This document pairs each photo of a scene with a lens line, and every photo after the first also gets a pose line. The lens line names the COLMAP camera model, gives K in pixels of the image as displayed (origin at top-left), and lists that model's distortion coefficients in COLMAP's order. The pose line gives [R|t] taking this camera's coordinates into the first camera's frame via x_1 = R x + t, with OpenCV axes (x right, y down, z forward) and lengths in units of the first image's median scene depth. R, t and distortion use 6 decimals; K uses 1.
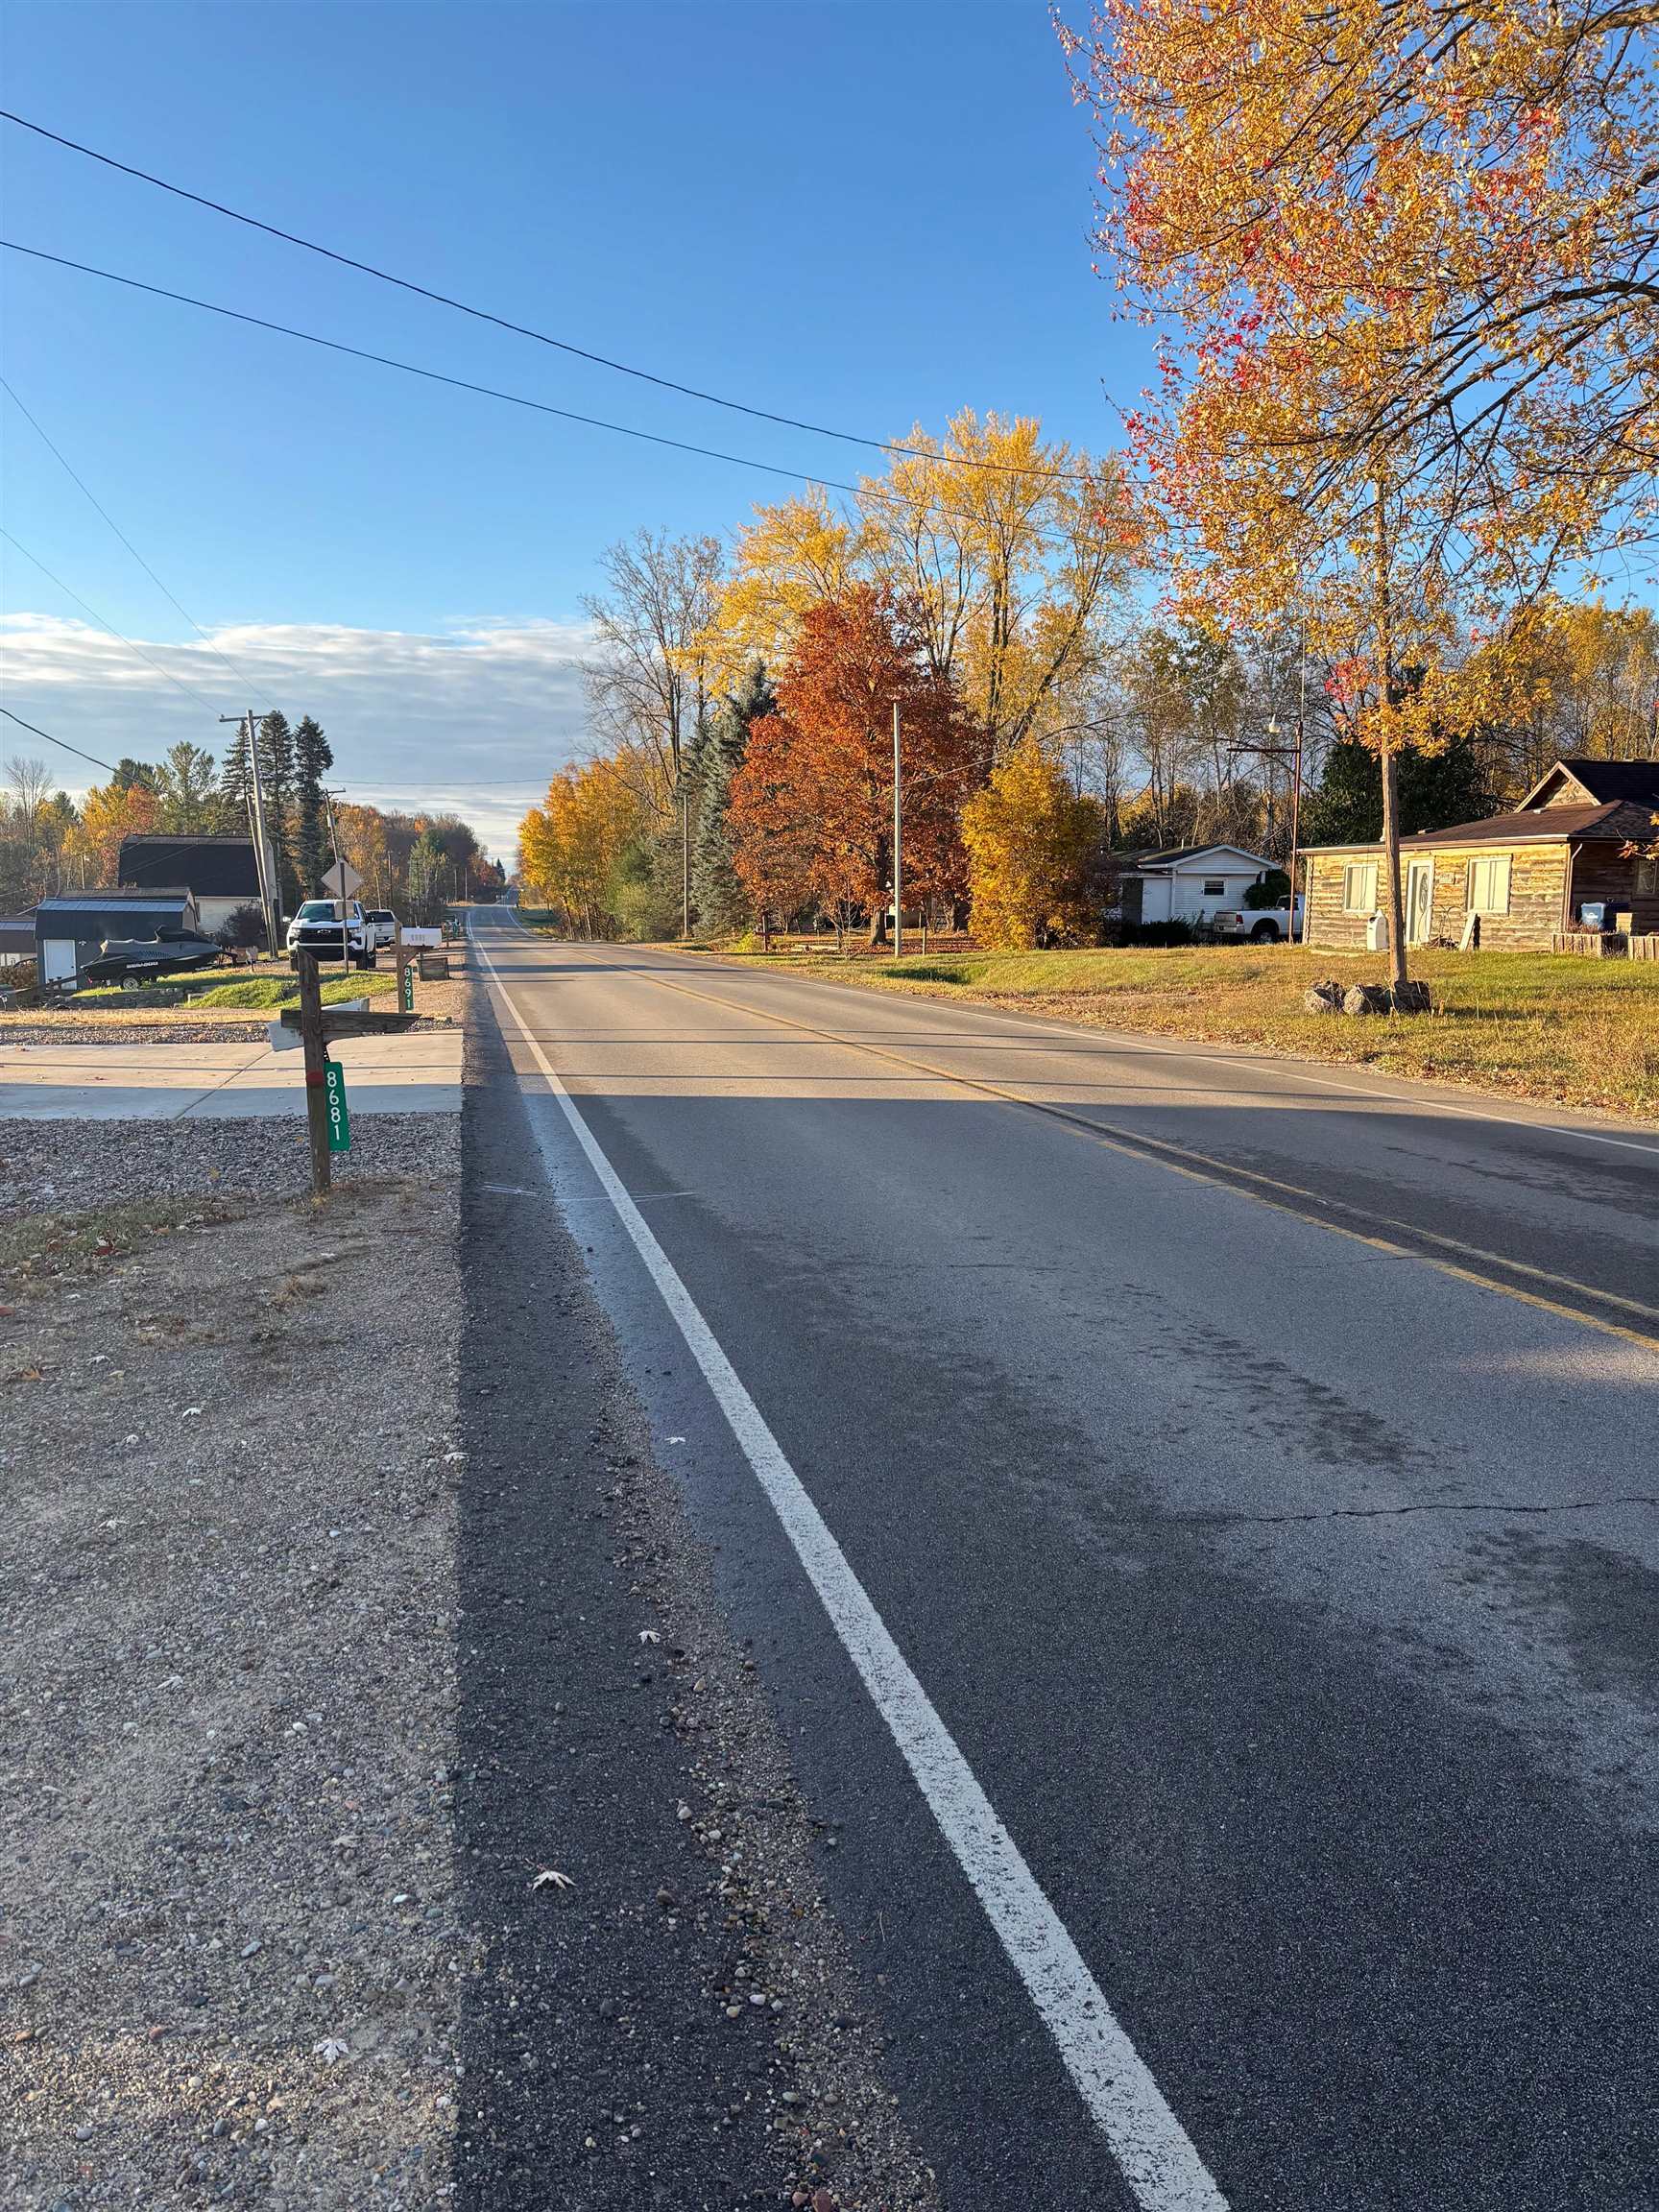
lens RADIAL K [[1674.3, 0, 829.5], [0, 1674.3, 1106.0], [0, 0, 1]] dist [-0.002706, 0.077889]
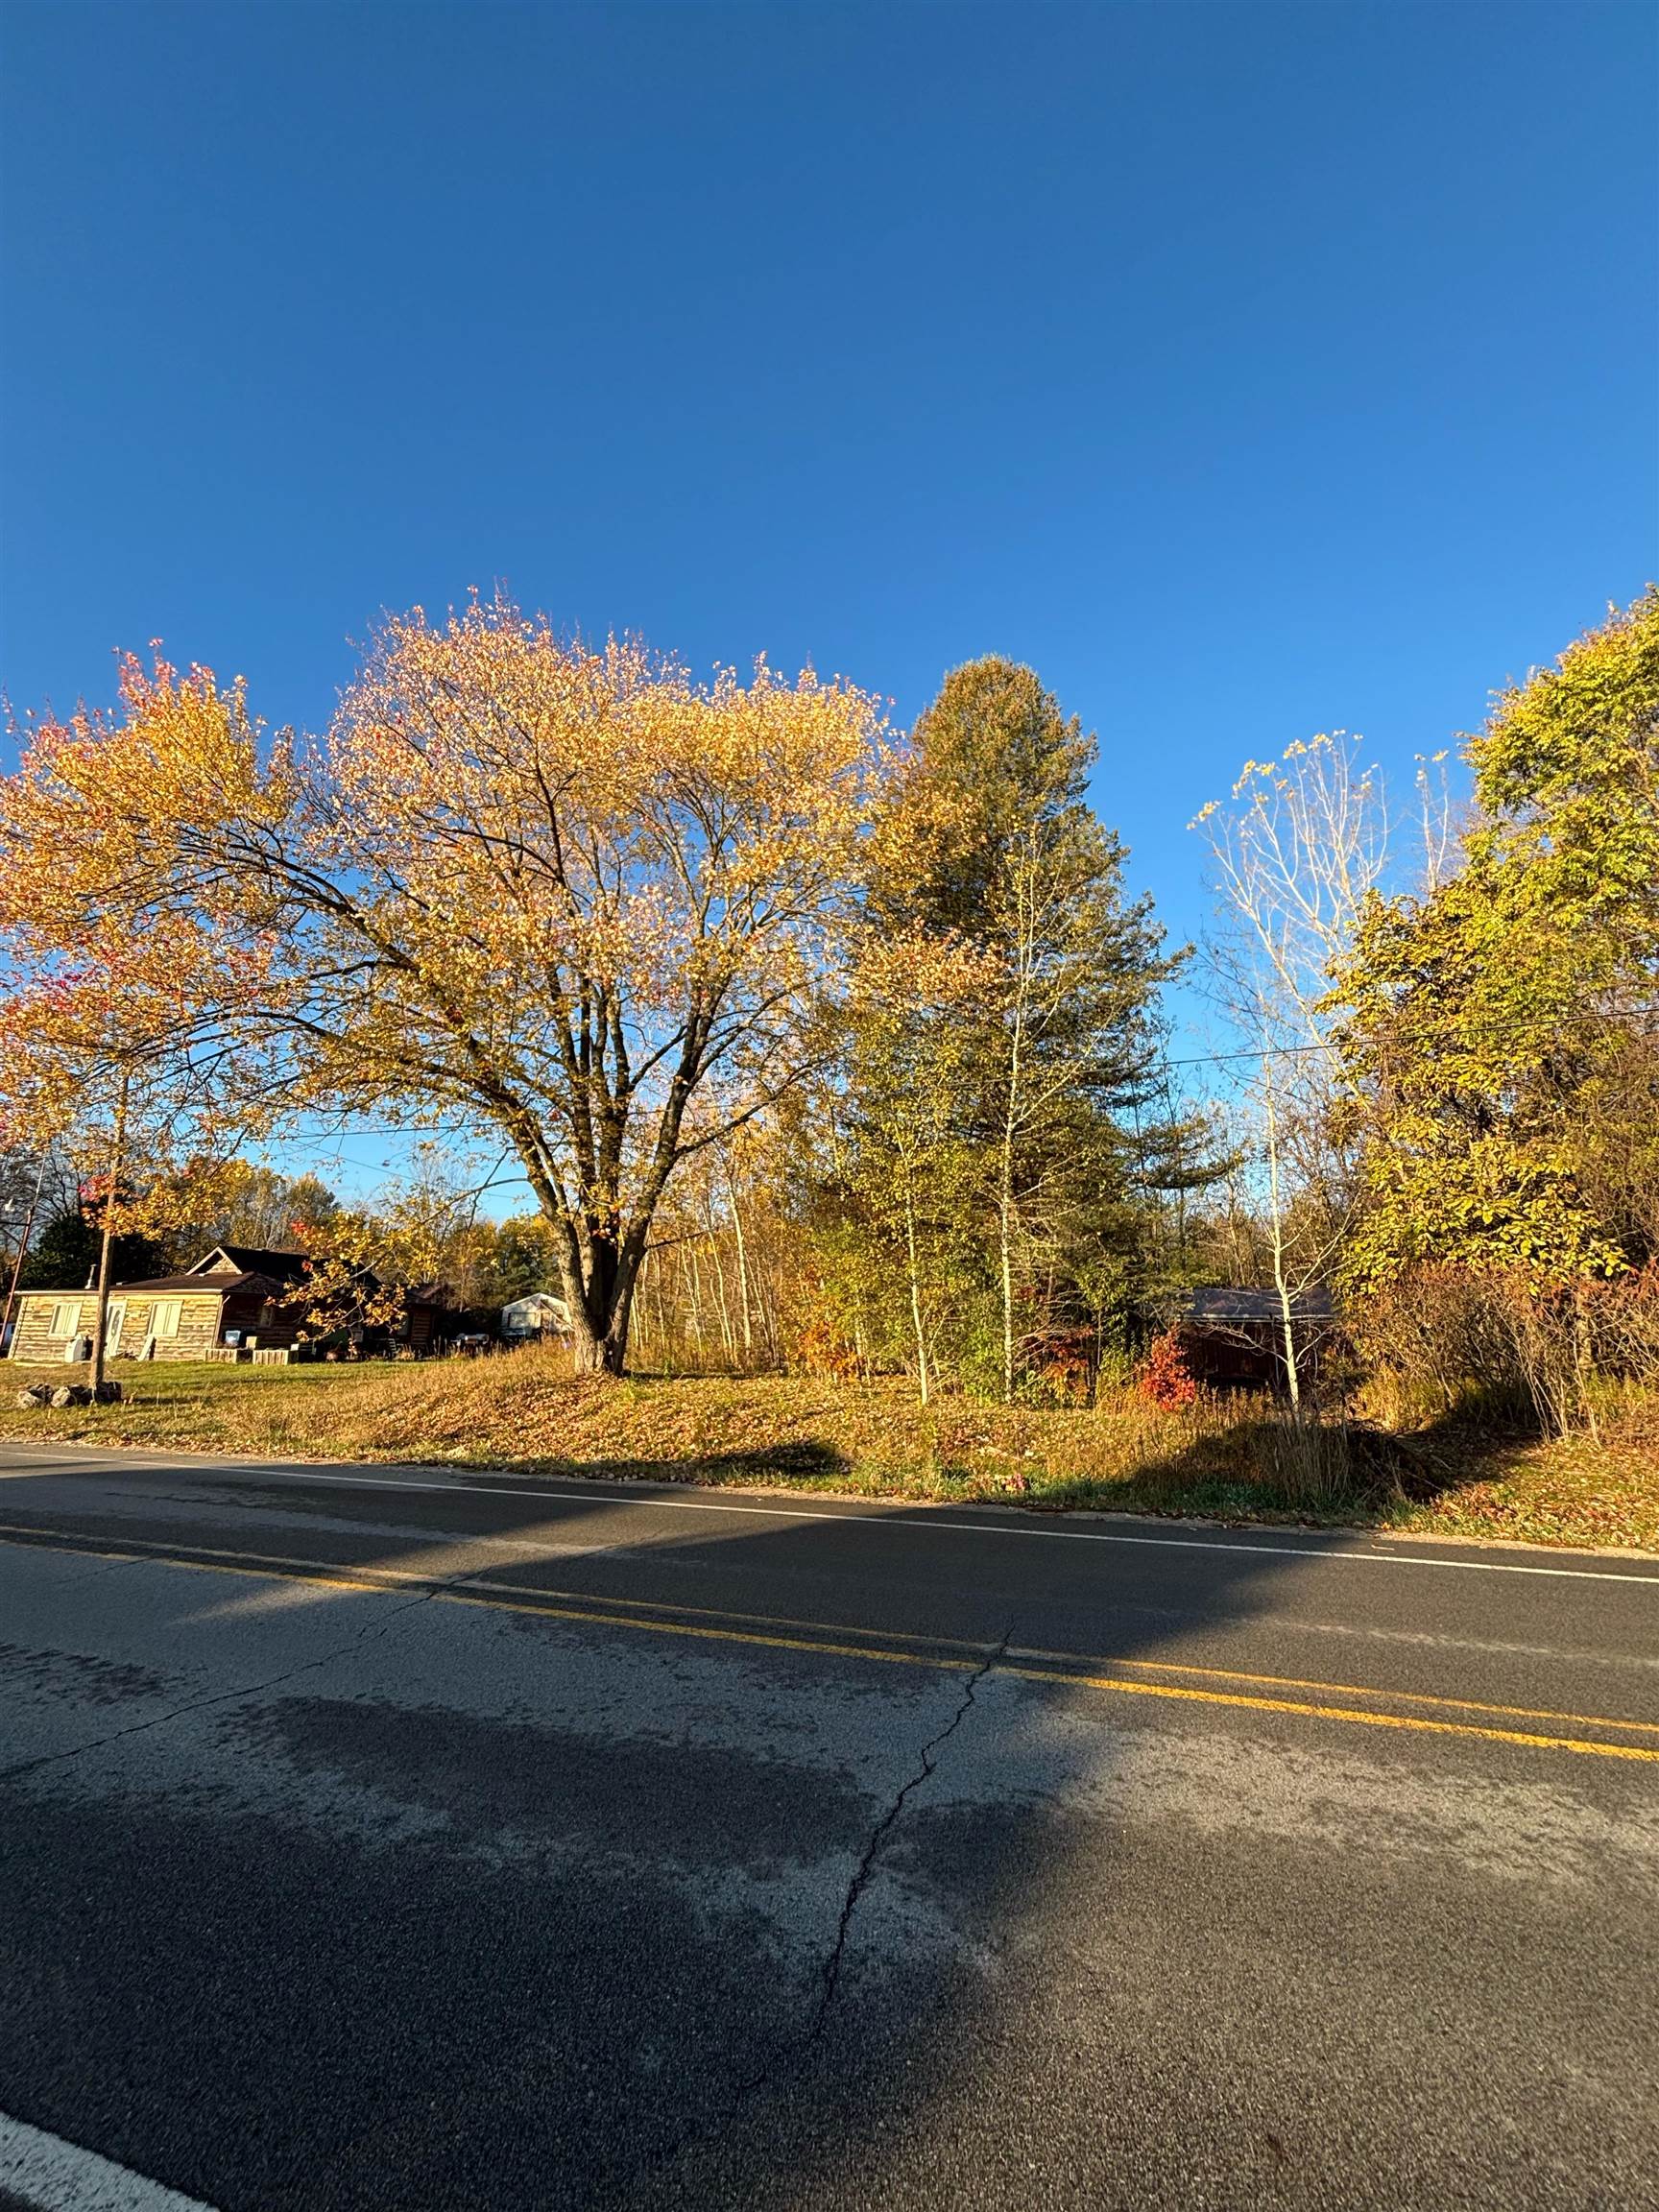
lens RADIAL K [[897.5, 0, 813.5], [0, 897.5, 1103.6], [0, 0, 1]] dist [-0.002275, -0.000392]
pose [[0.547250, 0.207726, 0.810782, -0.029866], [0.098158, 0.946098, -0.308647, 0.001999], [-0.831193, 0.248492, 0.497363, -0.019508]]
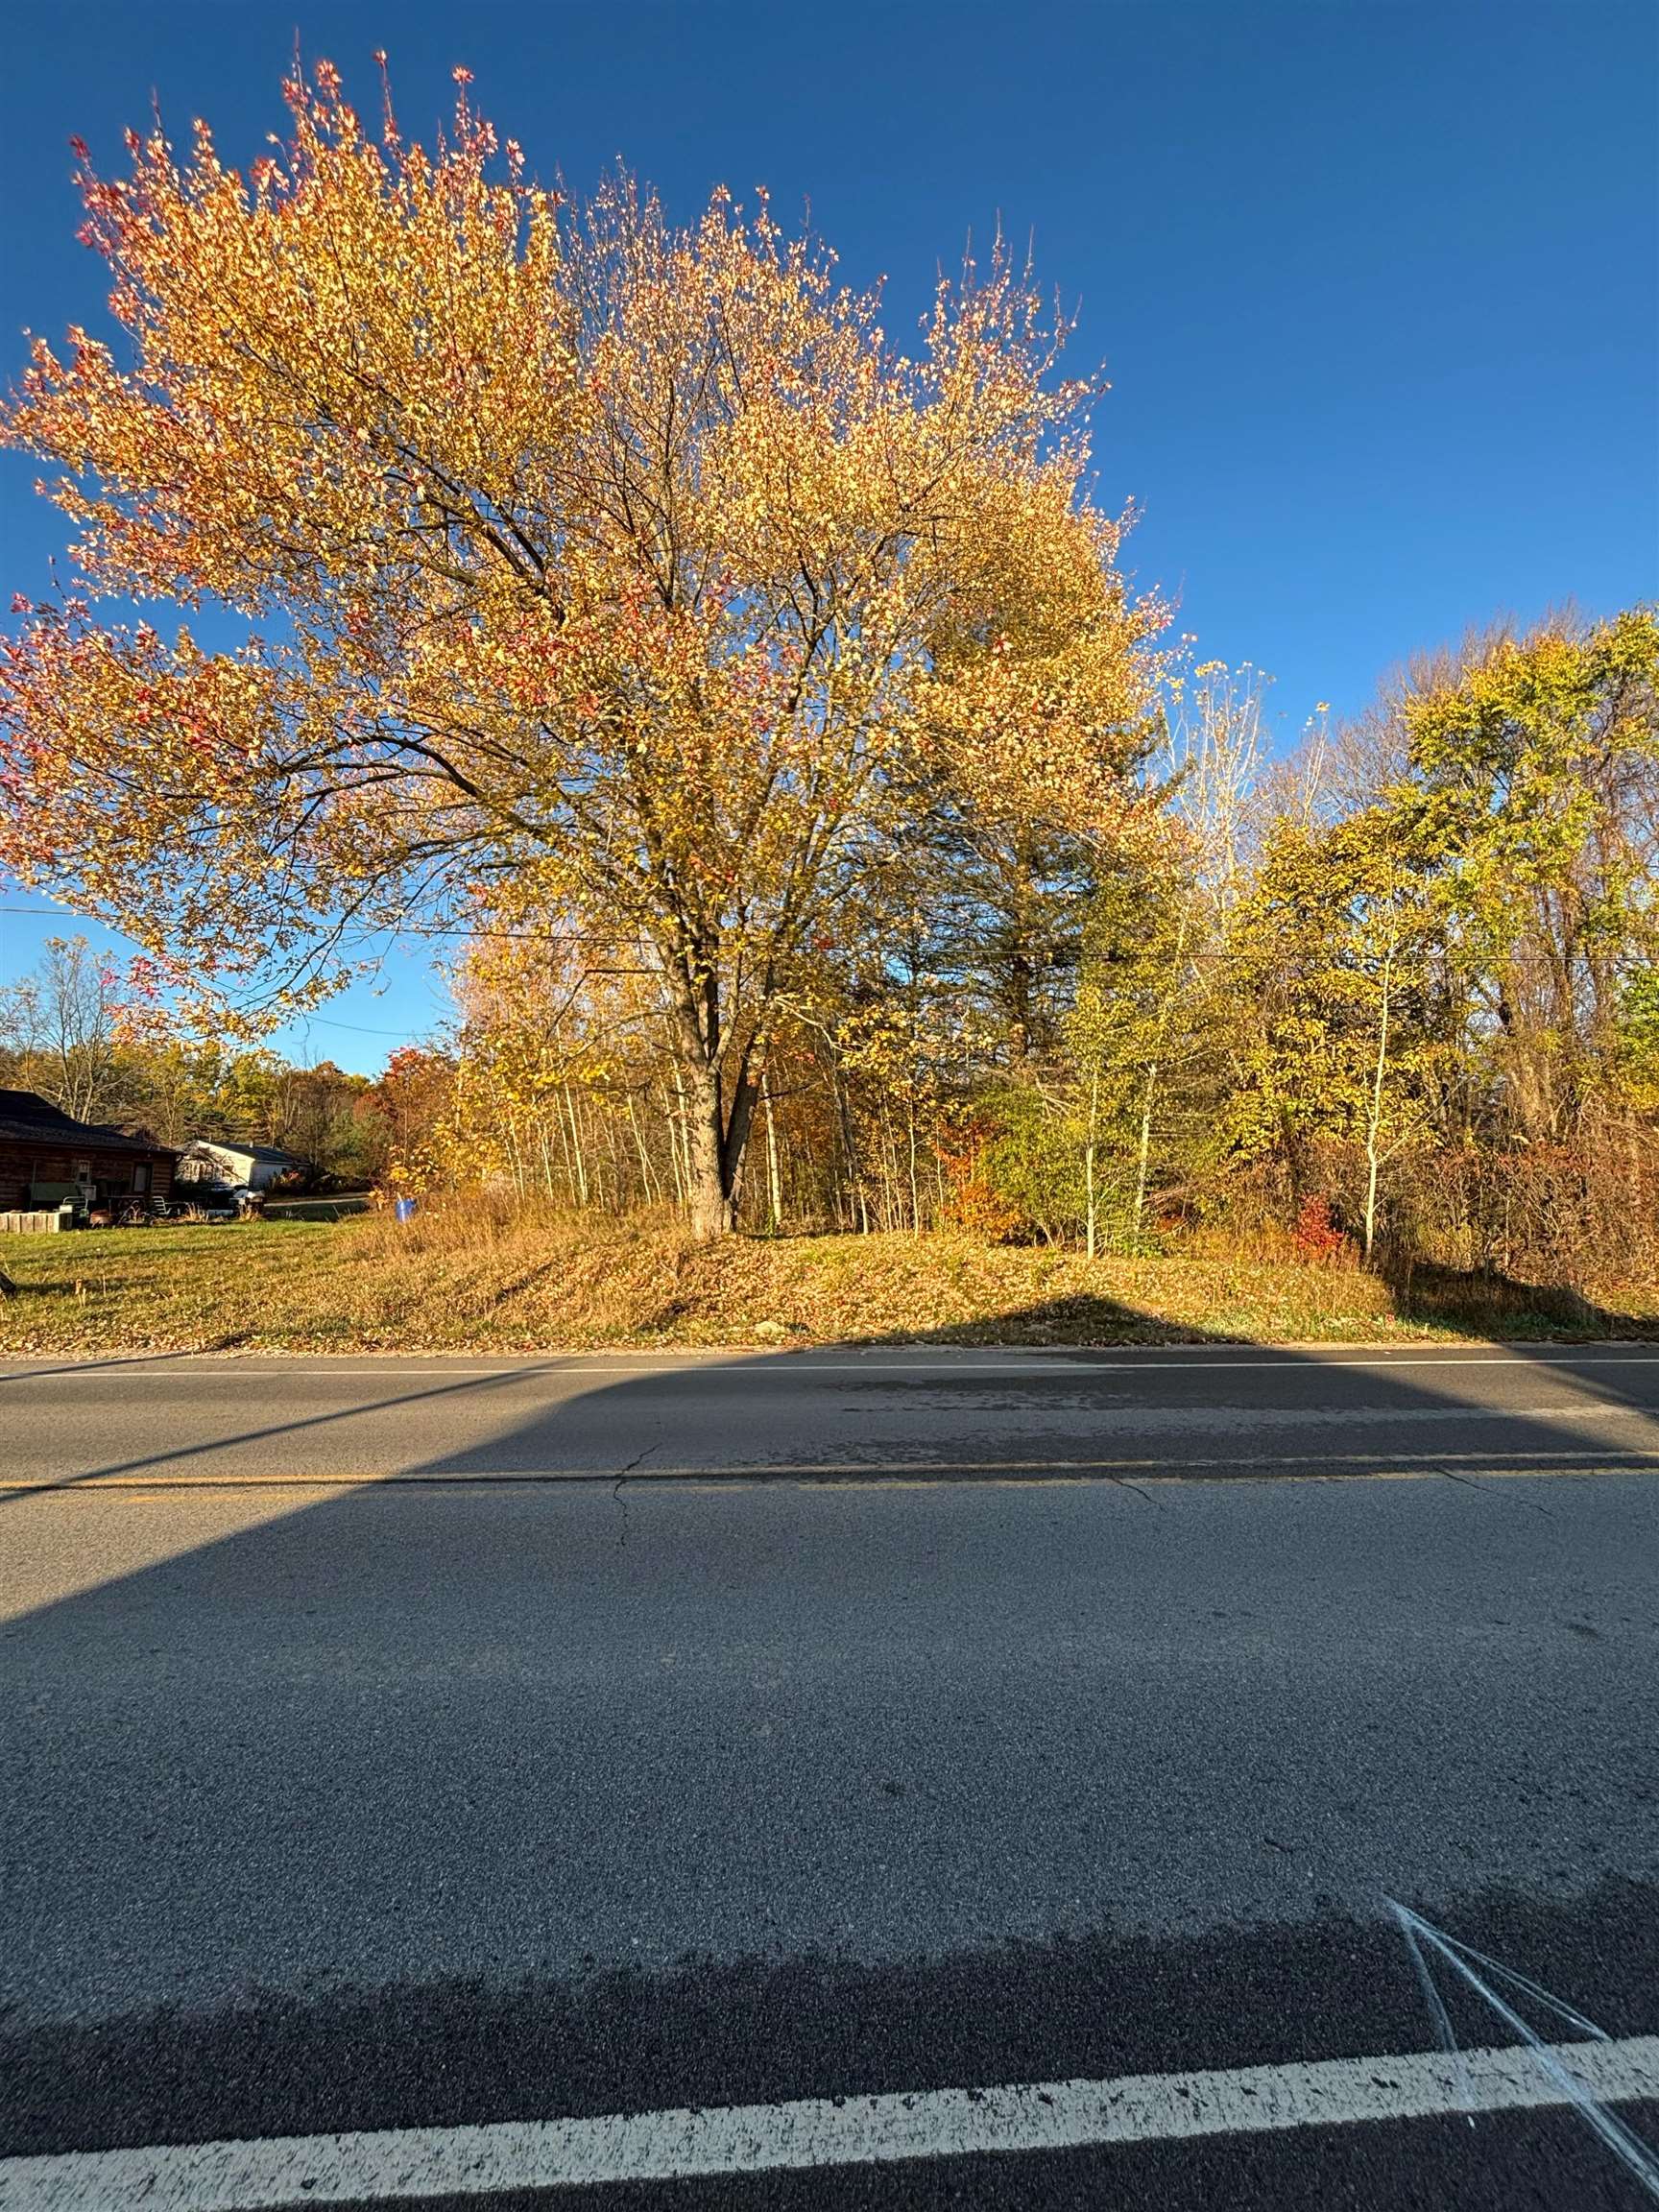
lens RADIAL K [[897.5, 0, 813.5], [0, 897.5, 1103.6], [0, 0, 1]] dist [-0.002275, -0.000392]
pose [[0.144708, 0.093792, 0.985019, -0.139477], [0.114905, 0.987169, -0.110877, -0.054405], [-0.982780, 0.129228, 0.132075, 0.436598]]
